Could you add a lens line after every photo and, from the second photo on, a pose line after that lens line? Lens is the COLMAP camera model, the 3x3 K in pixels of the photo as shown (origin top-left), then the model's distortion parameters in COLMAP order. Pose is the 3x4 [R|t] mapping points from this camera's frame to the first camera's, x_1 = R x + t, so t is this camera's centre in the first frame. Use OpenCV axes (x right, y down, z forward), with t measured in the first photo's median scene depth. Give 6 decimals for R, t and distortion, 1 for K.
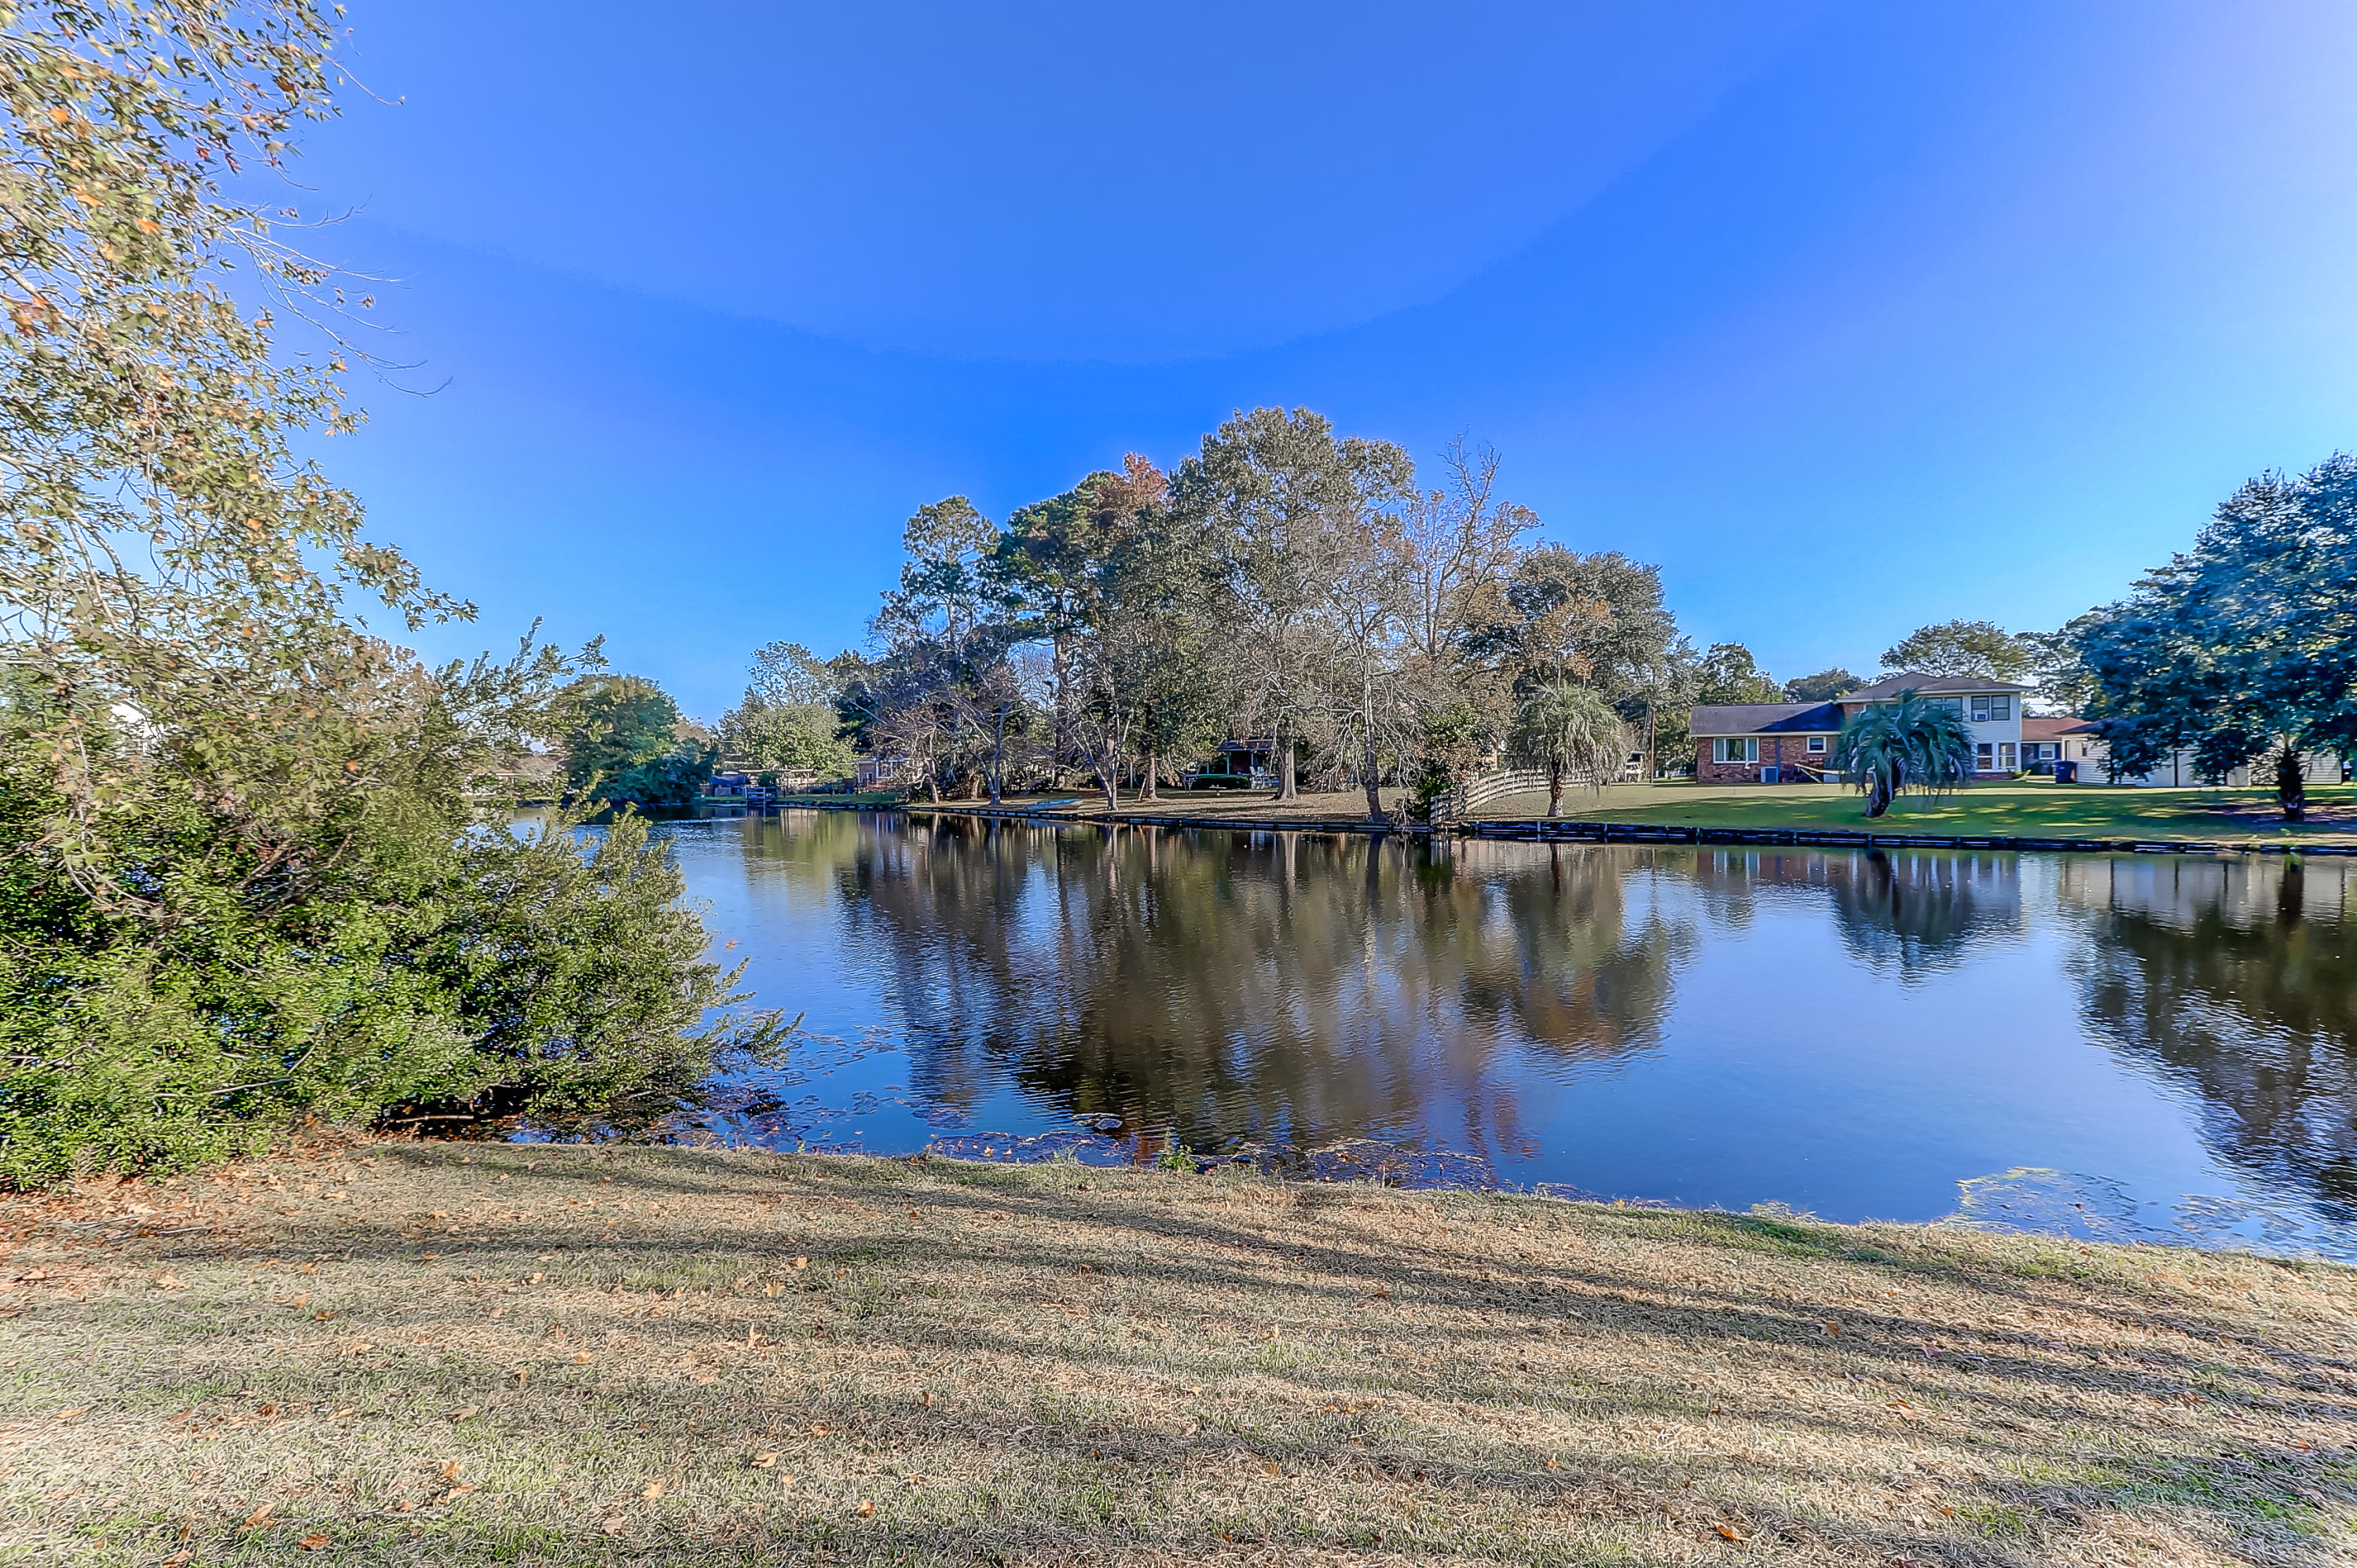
lens RADIAL K [[1084.9, 0, 1190.9], [0, 1084.9, 777.9], [0, 0, 1]] dist [0.035028, -0.002210]
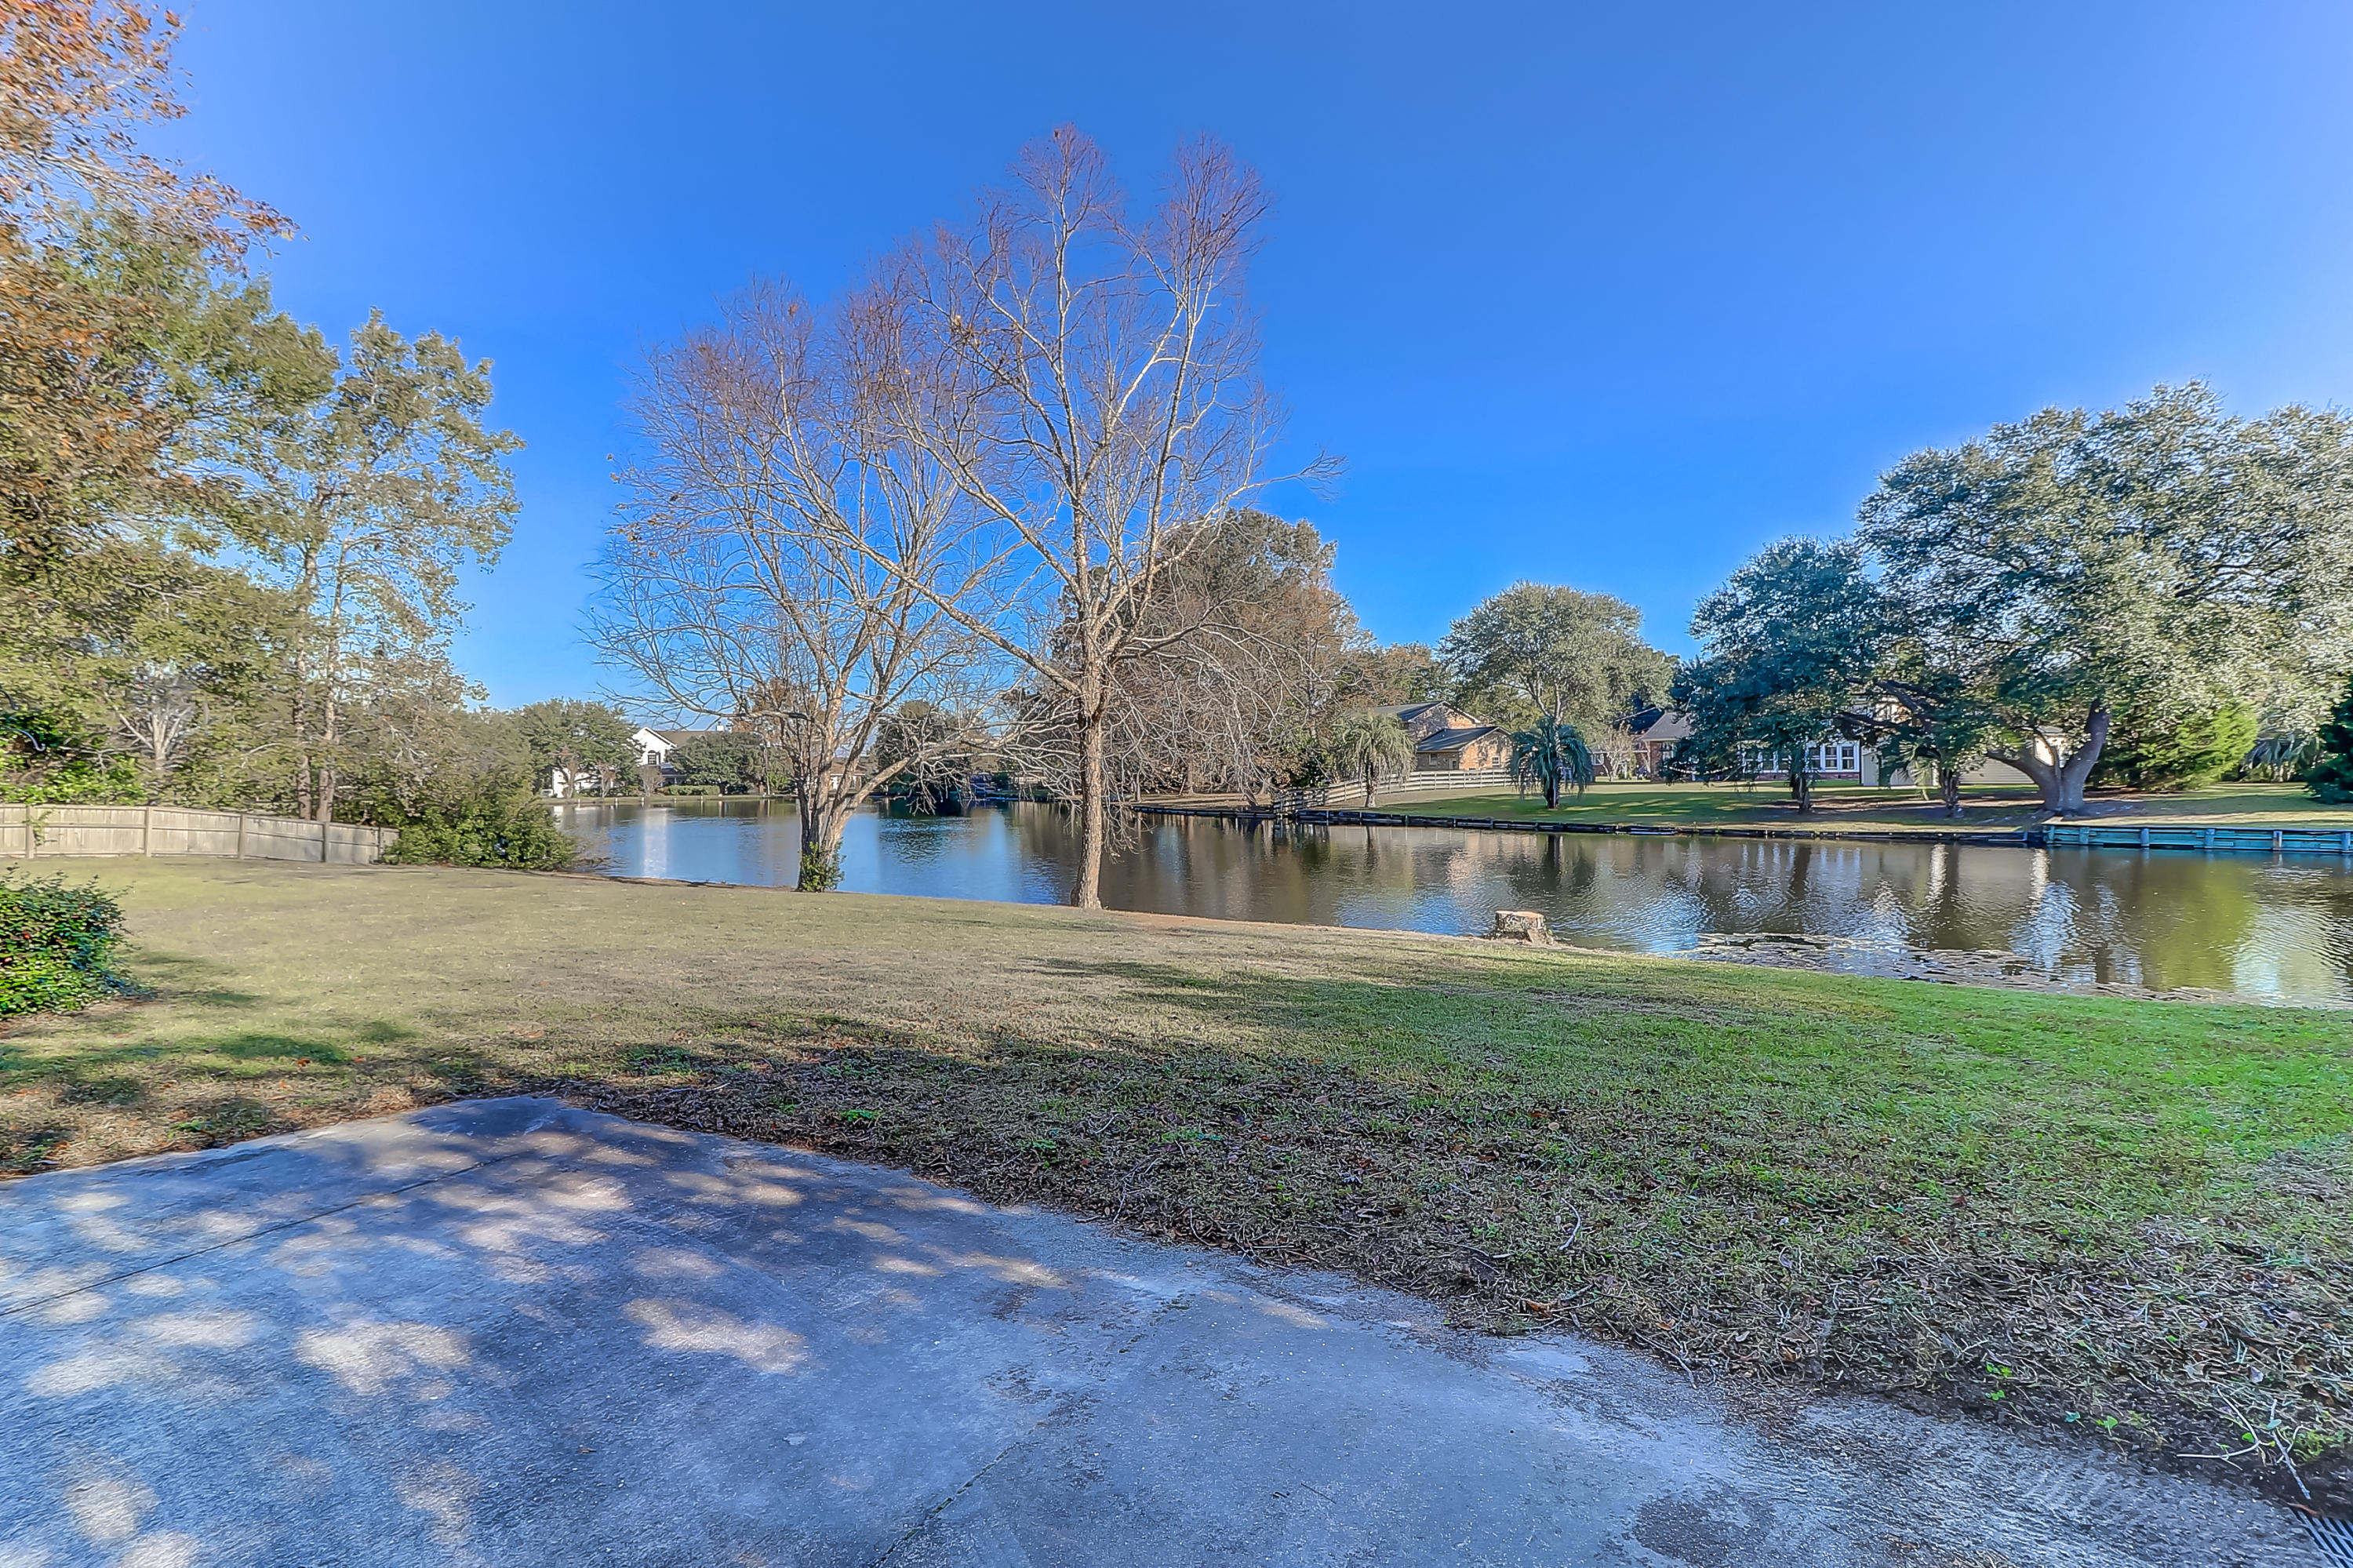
lens RADIAL K [[1083.2, 0, 1180.6], [0, 1083.2, 776.3], [0, 0, 1]] dist [0.035028, -0.002210]
pose [[0.939556, -0.002710, -0.342385, 0.652041], [0.004009, 0.999987, 0.003088, -0.010008], [0.342372, -0.004274, 0.939555, -0.404519]]
